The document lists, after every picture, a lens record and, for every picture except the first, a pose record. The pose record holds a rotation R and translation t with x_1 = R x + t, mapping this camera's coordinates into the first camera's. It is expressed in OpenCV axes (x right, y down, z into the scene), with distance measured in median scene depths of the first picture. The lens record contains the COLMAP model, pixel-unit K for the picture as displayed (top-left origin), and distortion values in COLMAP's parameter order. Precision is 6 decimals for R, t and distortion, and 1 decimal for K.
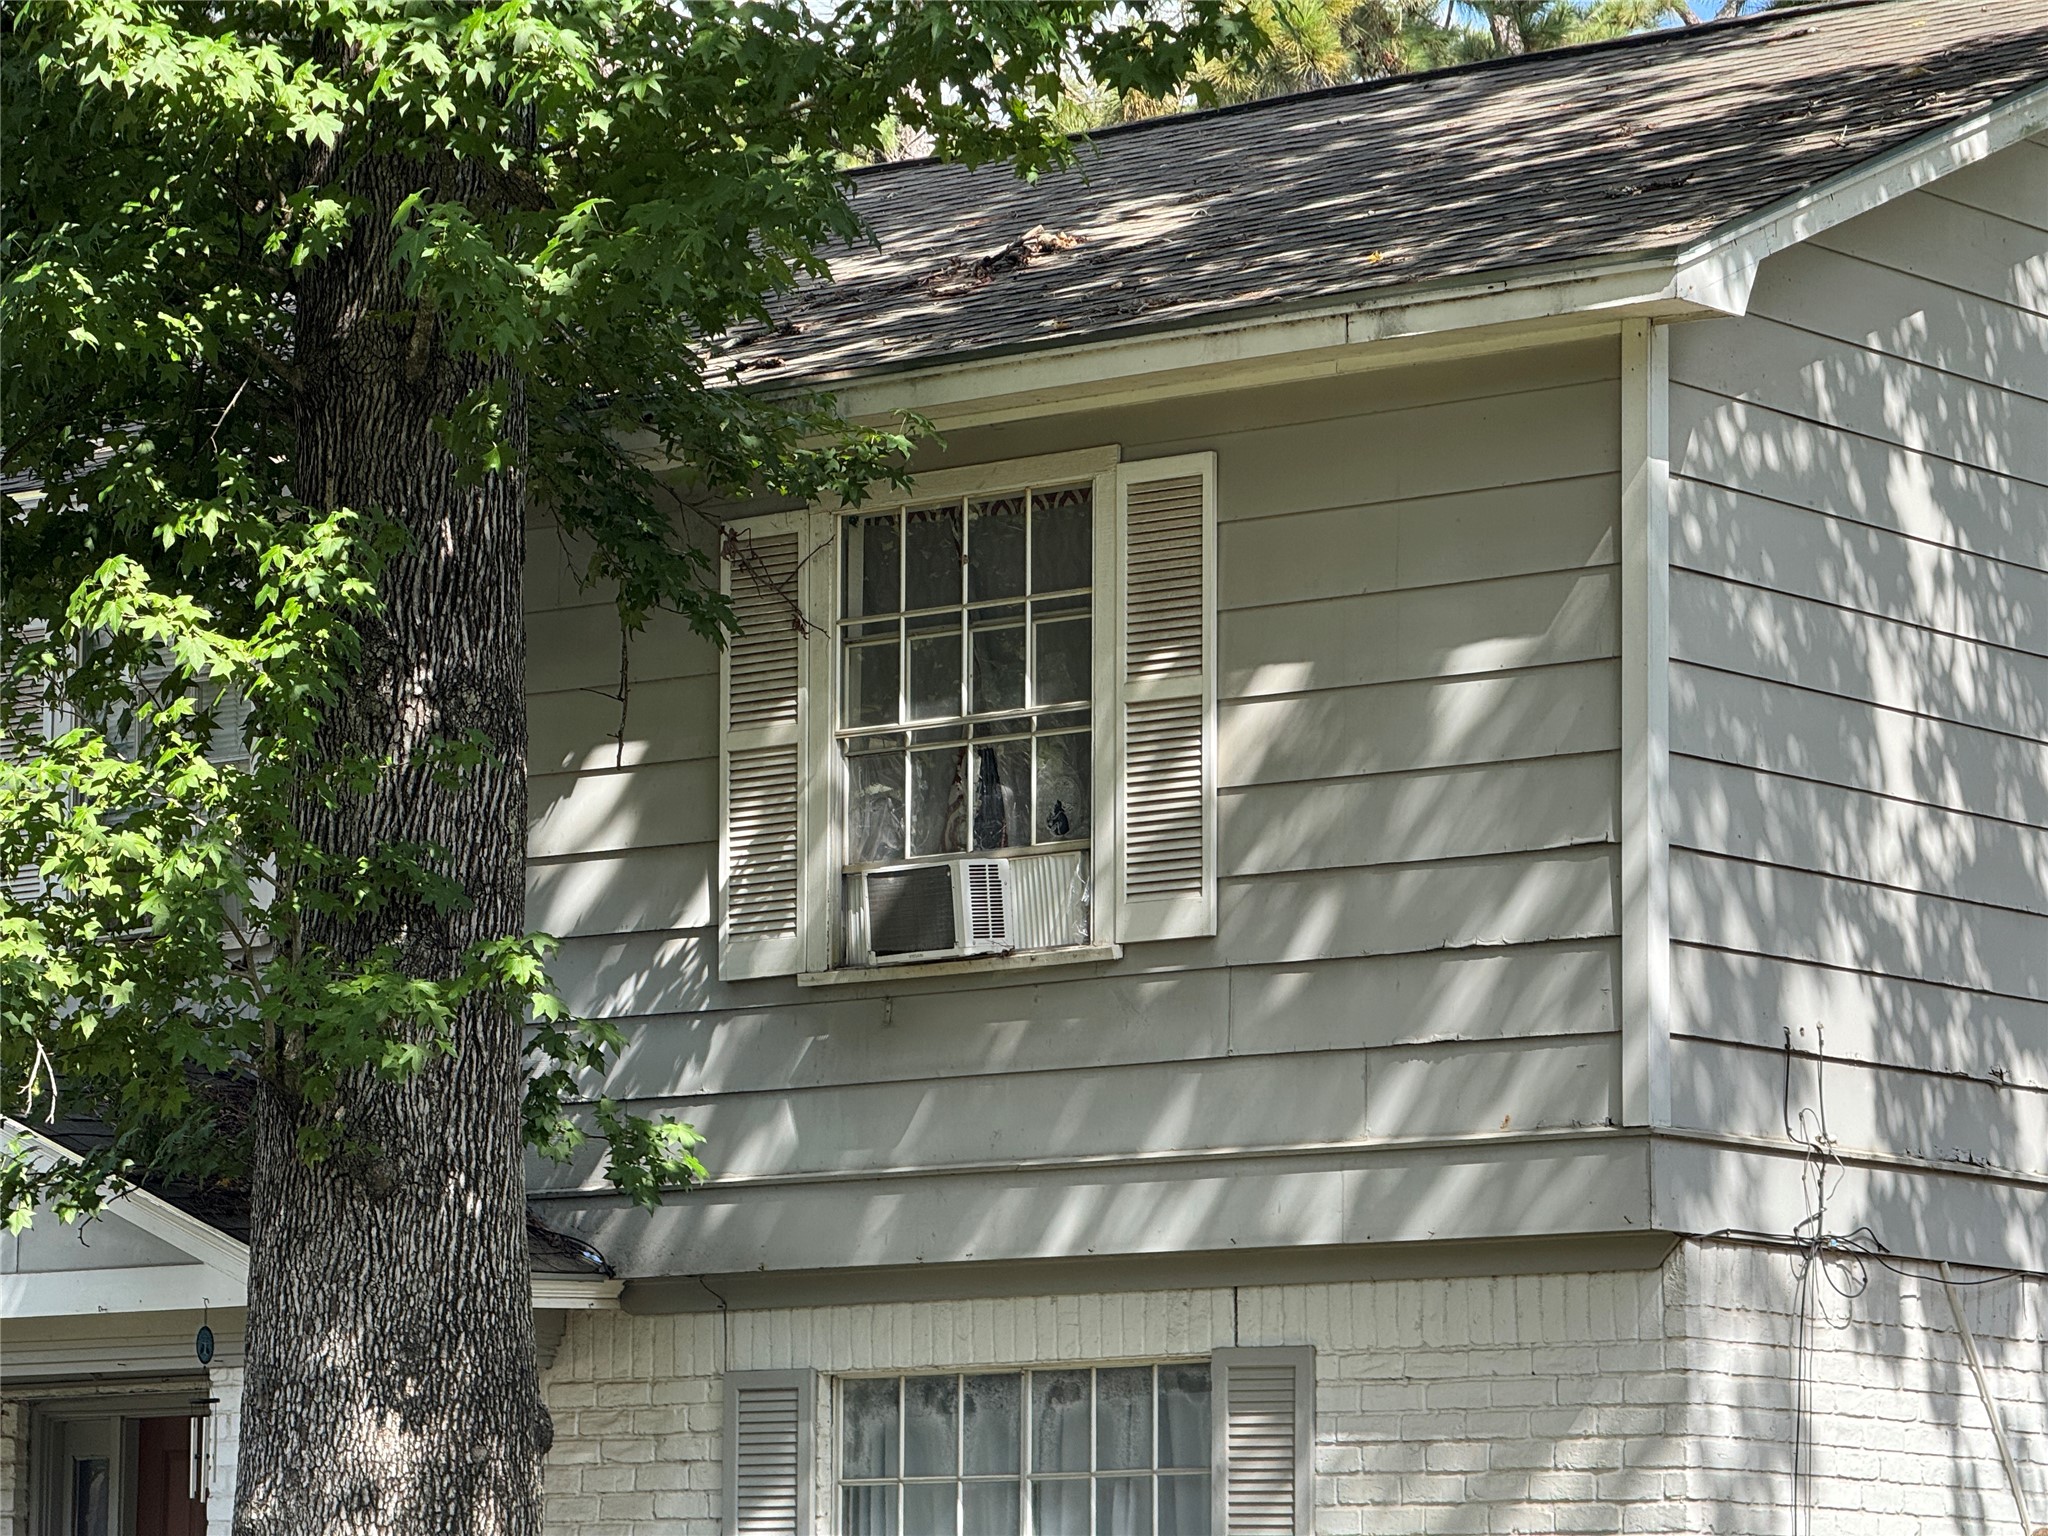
lens RADIAL K [[6986.6, 0, 1051.8], [0, 6986.6, 681.1], [0, 0, 1]] dist [0.161722, 1.181241]
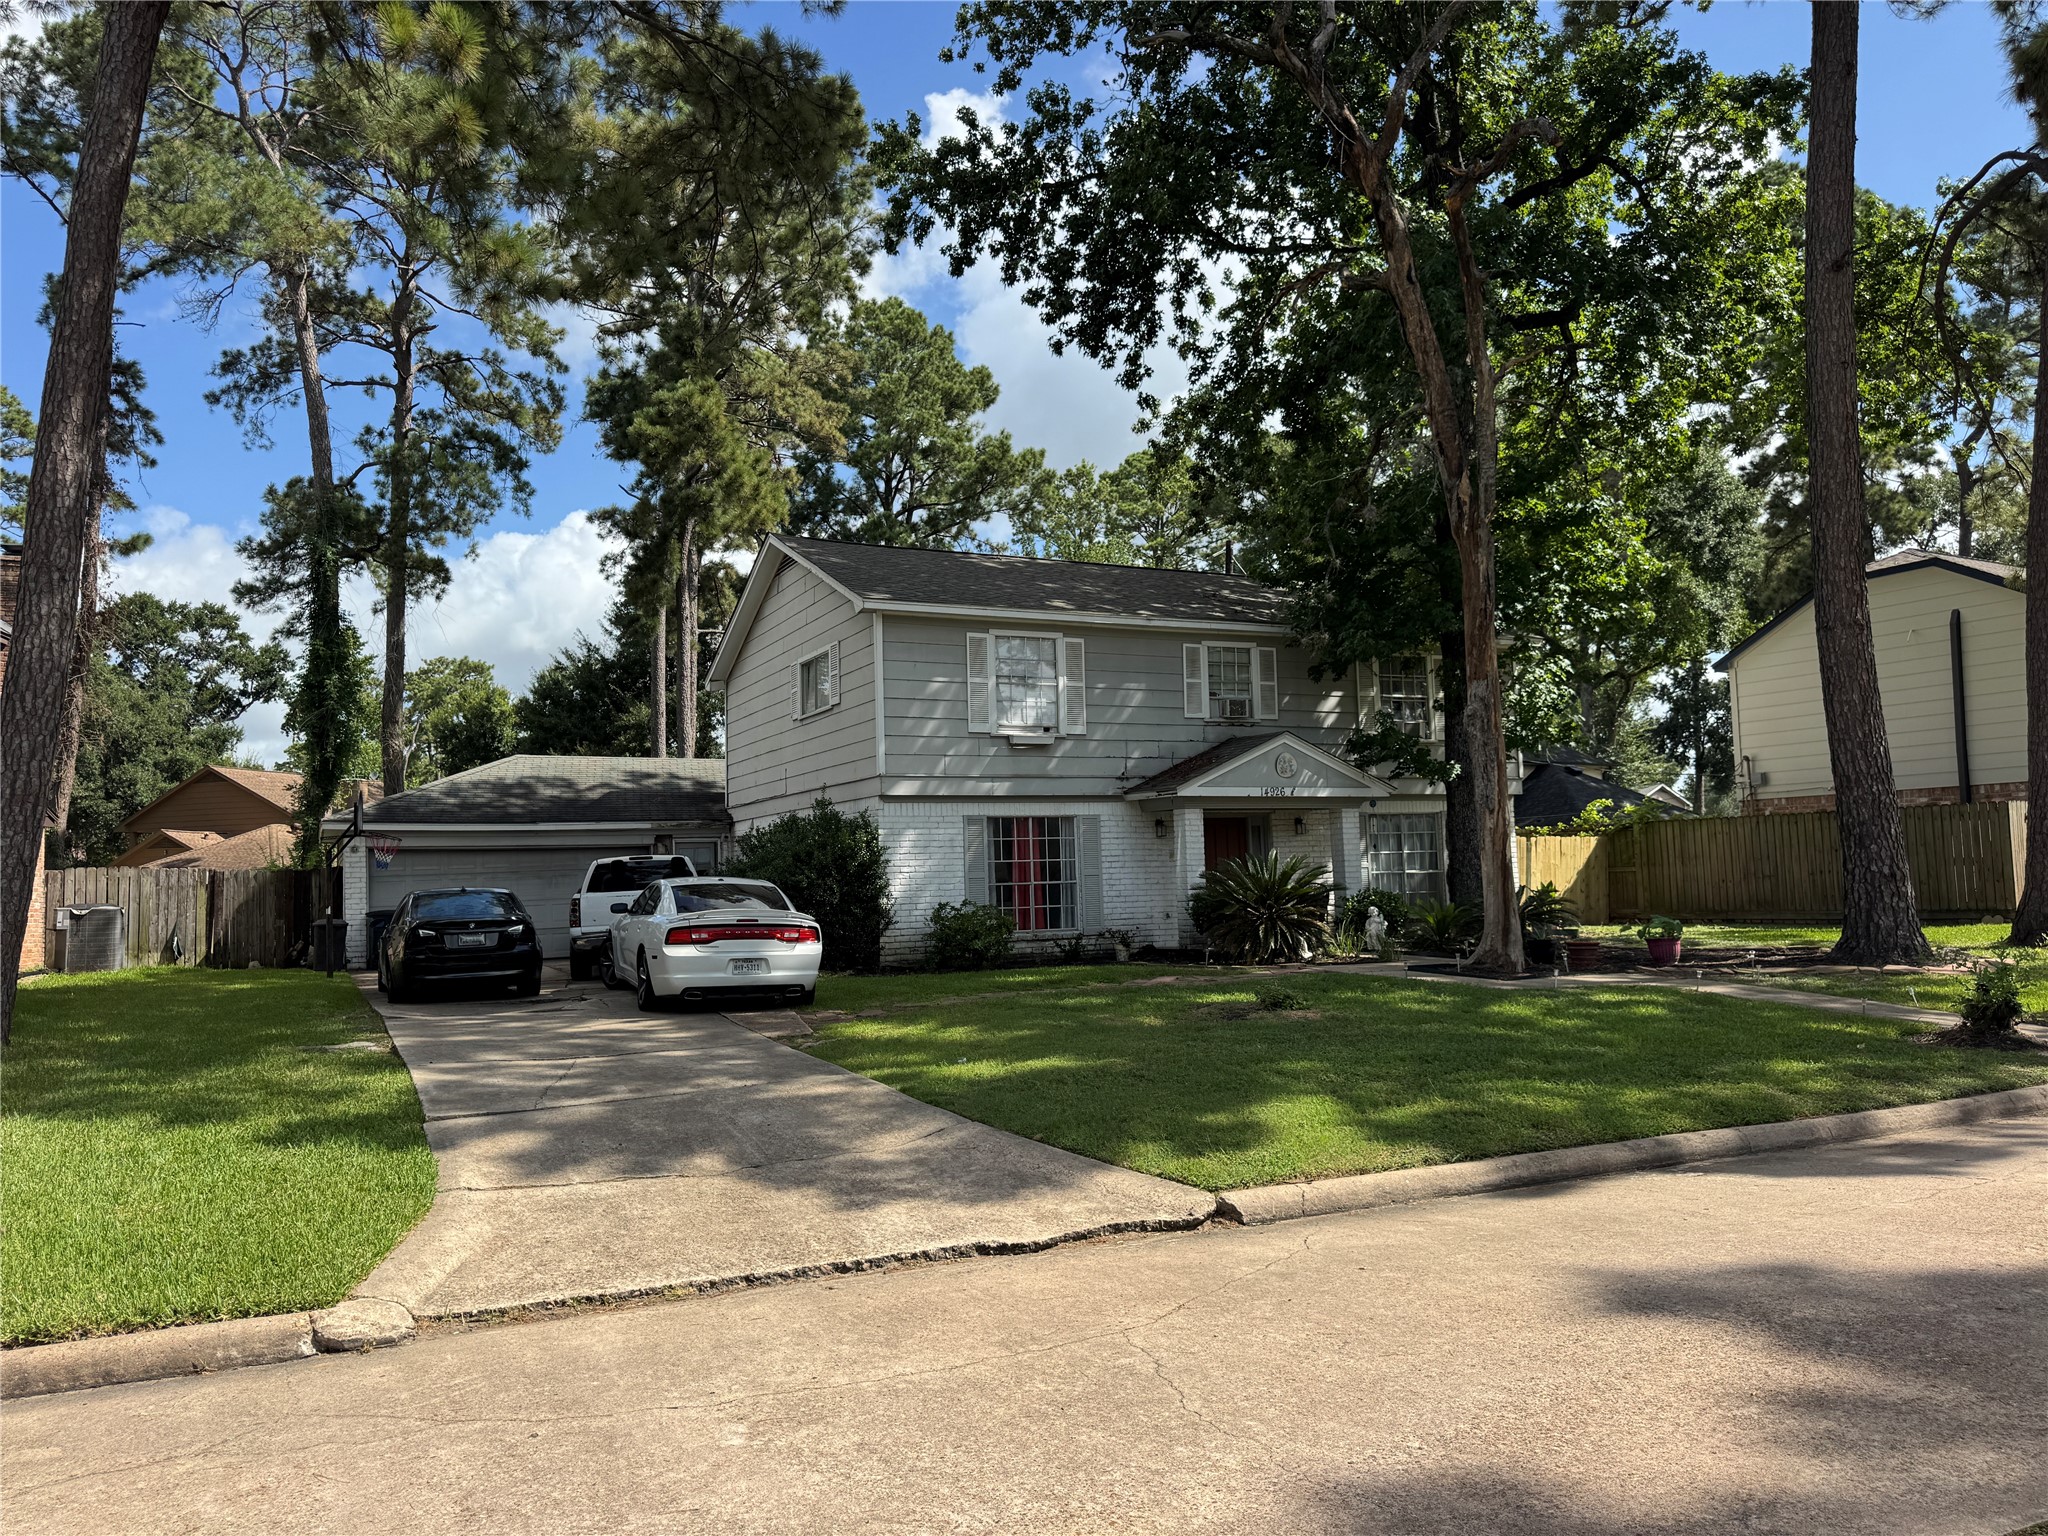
lens RADIAL K [[1382.3, 0, 1029.9], [0, 1382.3, 770.4], [0, 0, 1]] dist [0.155494, -0.194421]
pose [[0.444683, 0.056906, 0.893878, -1.152100], [-0.098758, 0.995010, -0.014215, 0.111015], [-0.890227, -0.081956, 0.448084, 0.781375]]
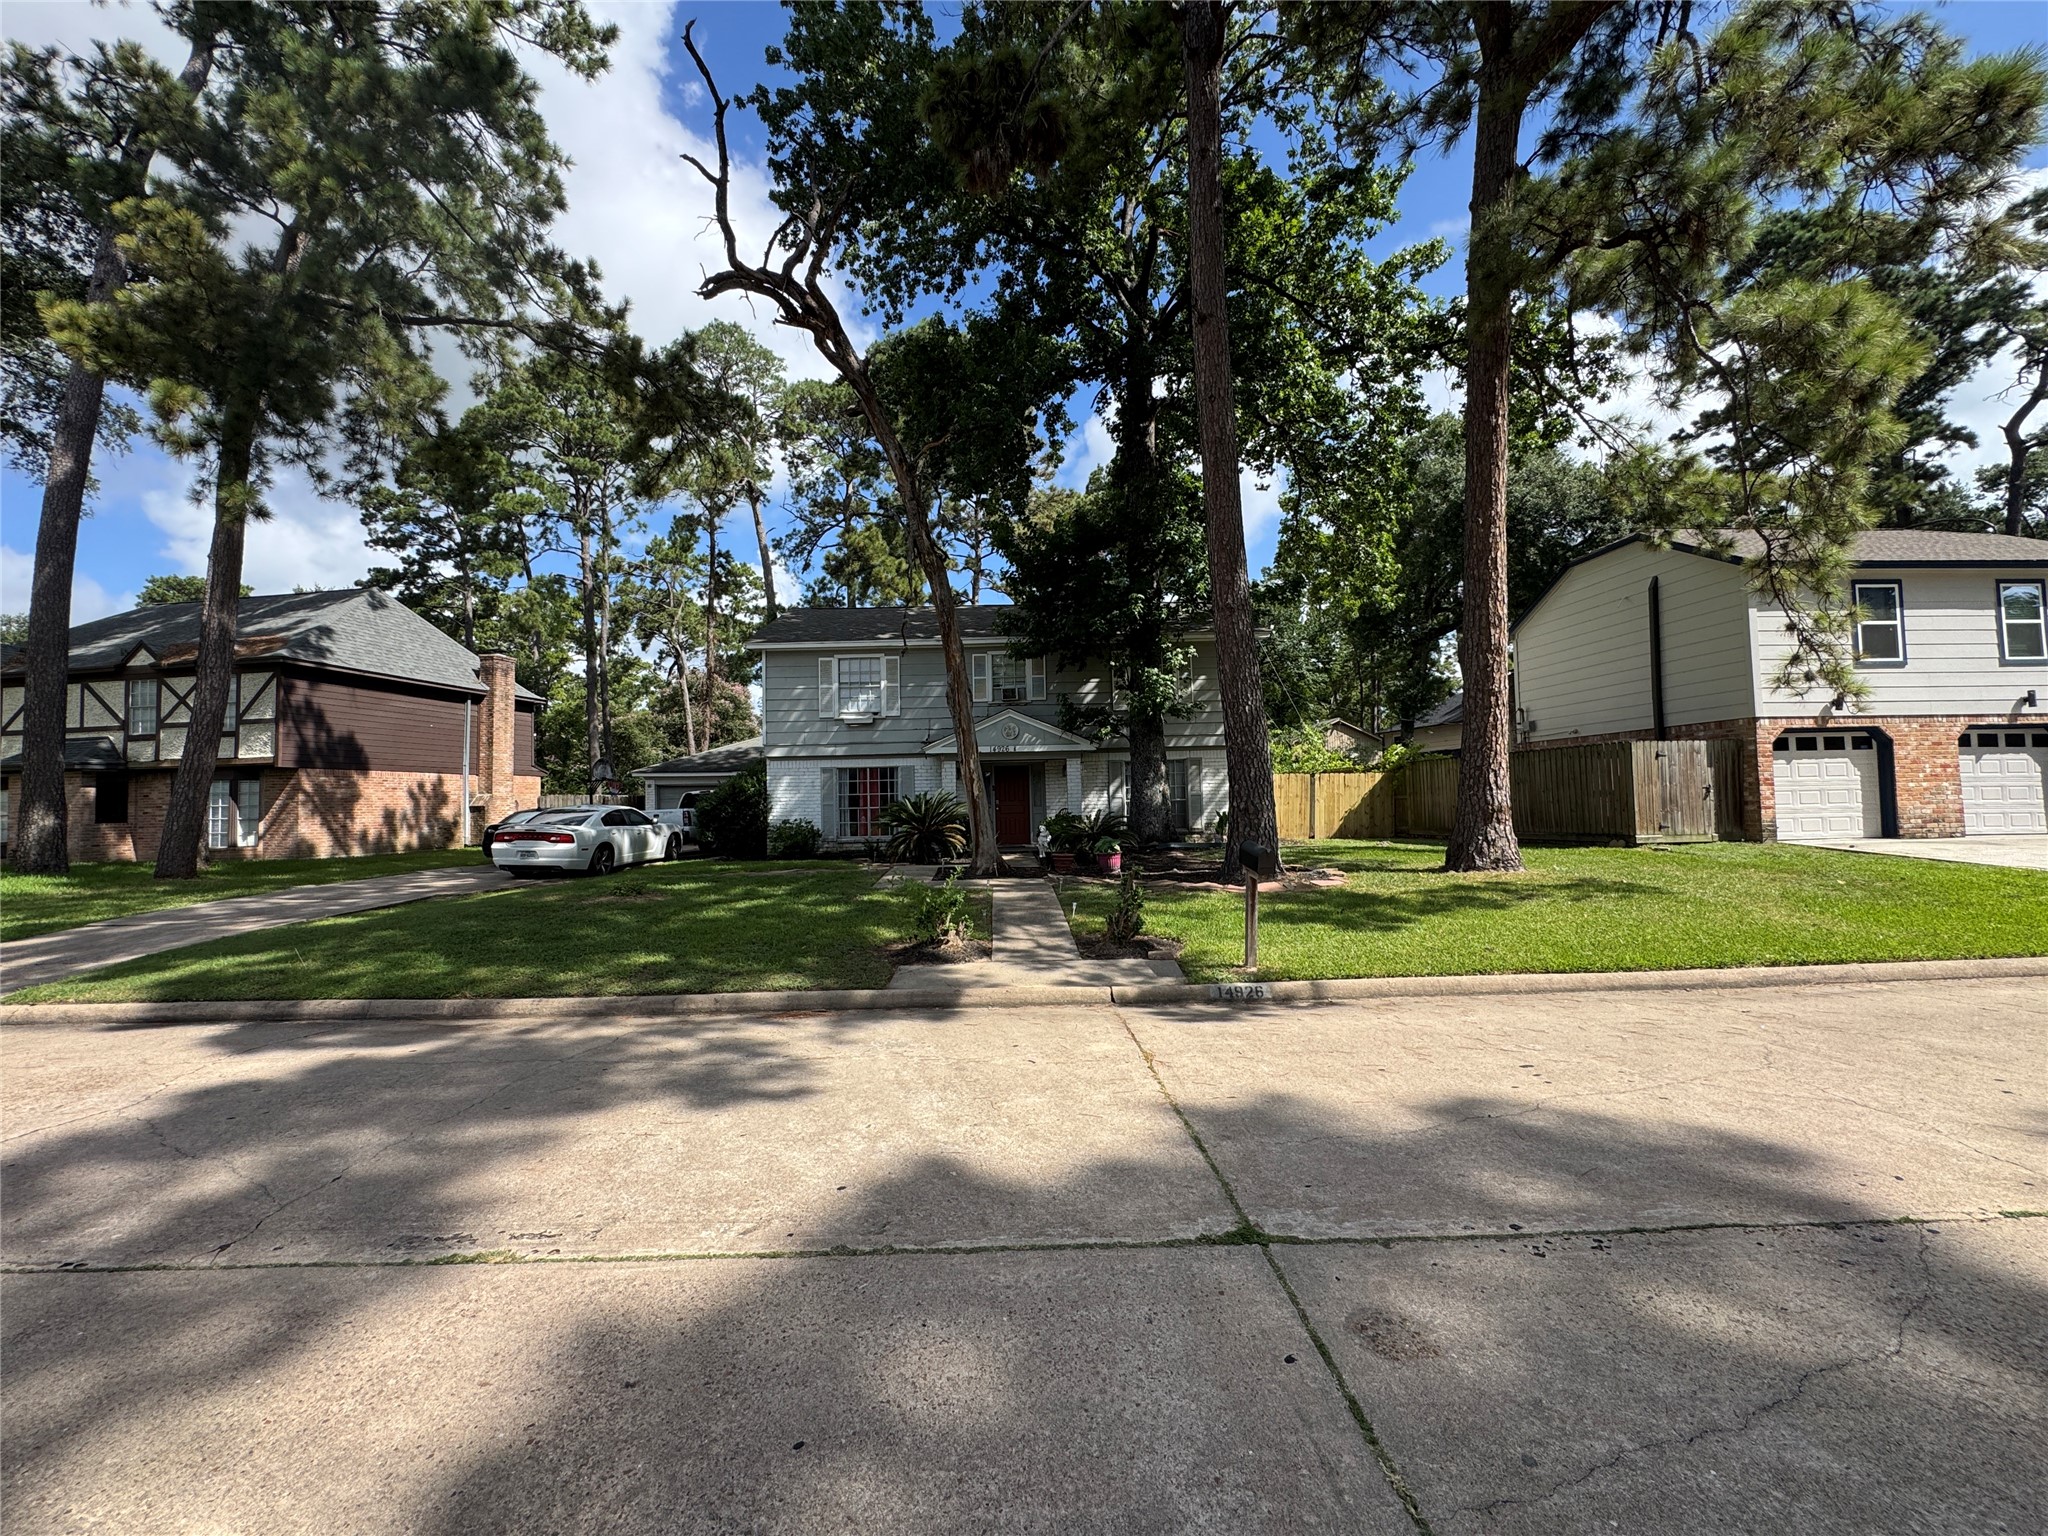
lens RADIAL K [[805.1, 0, 1031.8], [0, 805.1, 765.8], [0, 0, 1]] dist [-0.008468, 0.000075]
pose [[0.778931, 0.010629, 0.627020, -0.713542], [-0.064741, 0.995877, 0.063544, 0.056059], [-0.623759, -0.090091, 0.776407, 0.373640]]
